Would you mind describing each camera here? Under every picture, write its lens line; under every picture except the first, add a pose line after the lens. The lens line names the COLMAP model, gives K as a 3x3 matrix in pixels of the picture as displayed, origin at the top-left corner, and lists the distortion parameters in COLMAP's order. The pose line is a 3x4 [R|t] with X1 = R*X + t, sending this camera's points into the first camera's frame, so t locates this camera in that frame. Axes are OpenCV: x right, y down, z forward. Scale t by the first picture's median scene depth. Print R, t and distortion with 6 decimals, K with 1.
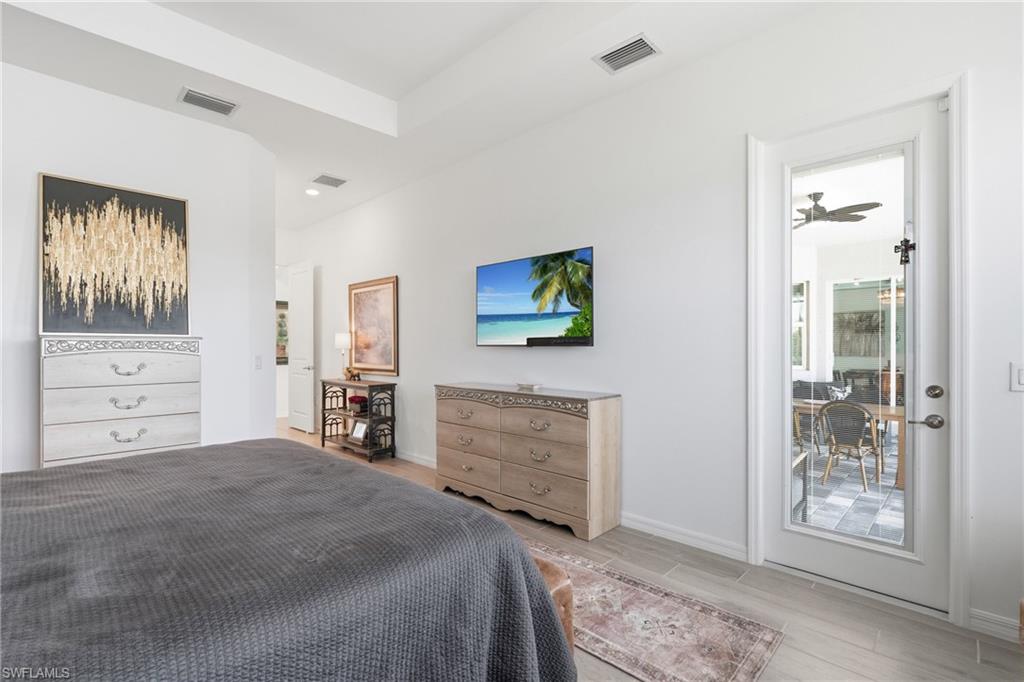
lens RADIAL K [[465.8, 0, 516.5], [0, 465.8, 333.3], [0, 0, 1]] dist [-0.008564, 0.000043]
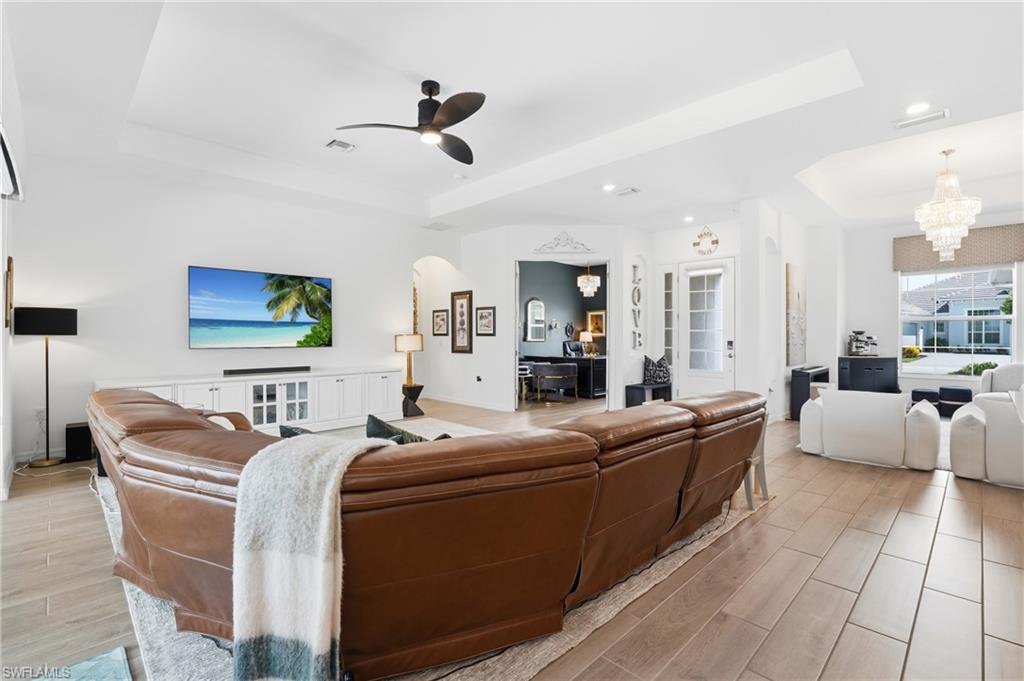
lens RADIAL K [[465.8, 0, 517.7], [0, 465.8, 342.5], [0, 0, 1]] dist [-0.008564, 0.000043]
pose [[0.026890, -0.014177, 0.999538, -1.163775], [-0.009315, 0.999852, 0.014432, -0.011338], [-0.999595, -0.009699, 0.026754, 0.366333]]
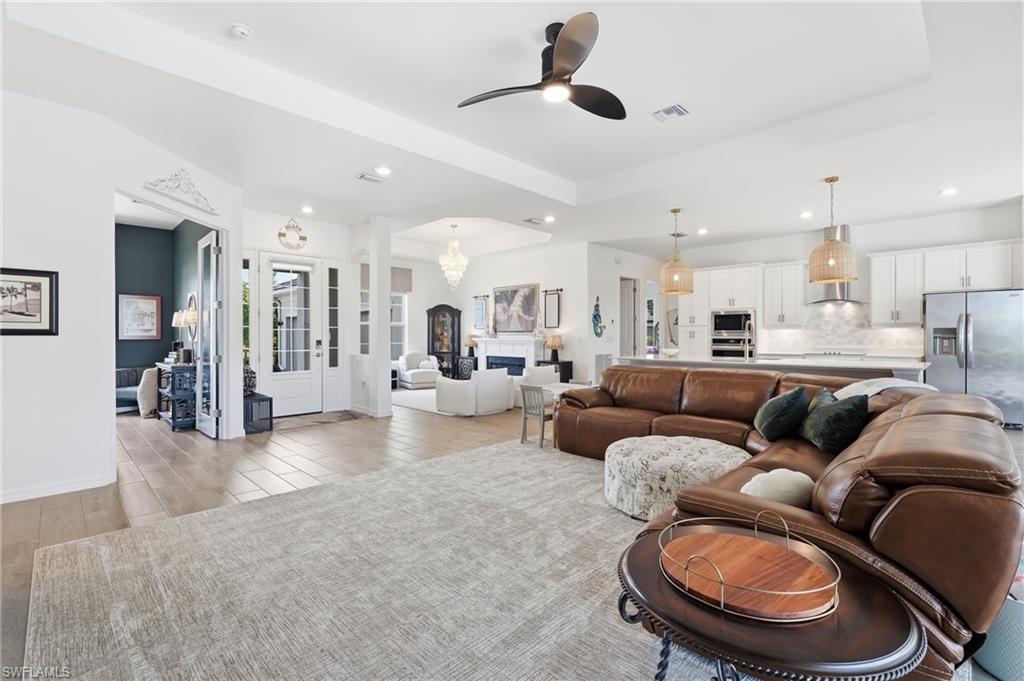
lens RADIAL K [[465.8, 0, 515.9], [0, 465.8, 333.4], [0, 0, 1]] dist [-0.008564, 0.000043]
pose [[-0.999766, 0.003251, 0.021363, -0.354693], [0.002886, 0.999850, -0.017057, 0.003250], [-0.021415, -0.016991, -0.999626, 1.188045]]
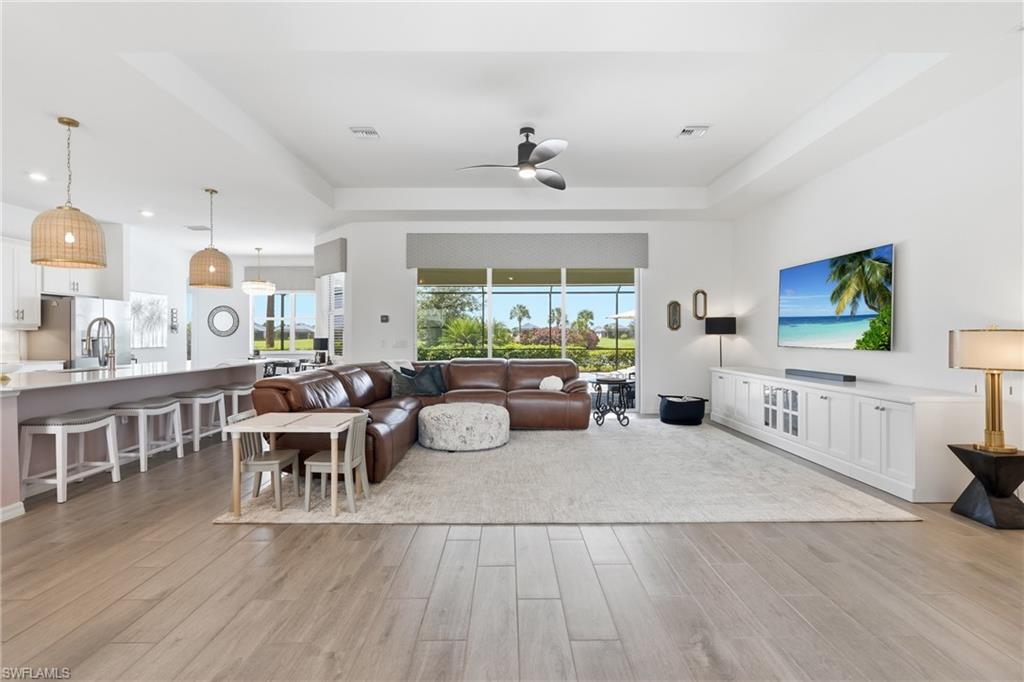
lens RADIAL K [[465.8, 0, 516.2], [0, 465.8, 335.3], [0, 0, 1]] dist [-0.008564, 0.000043]
pose [[0.700571, 0.000938, -0.713582, 0.279583], [0.008446, 0.999918, 0.009607, -0.019114], [0.713533, -0.012757, 0.700506, -0.154089]]
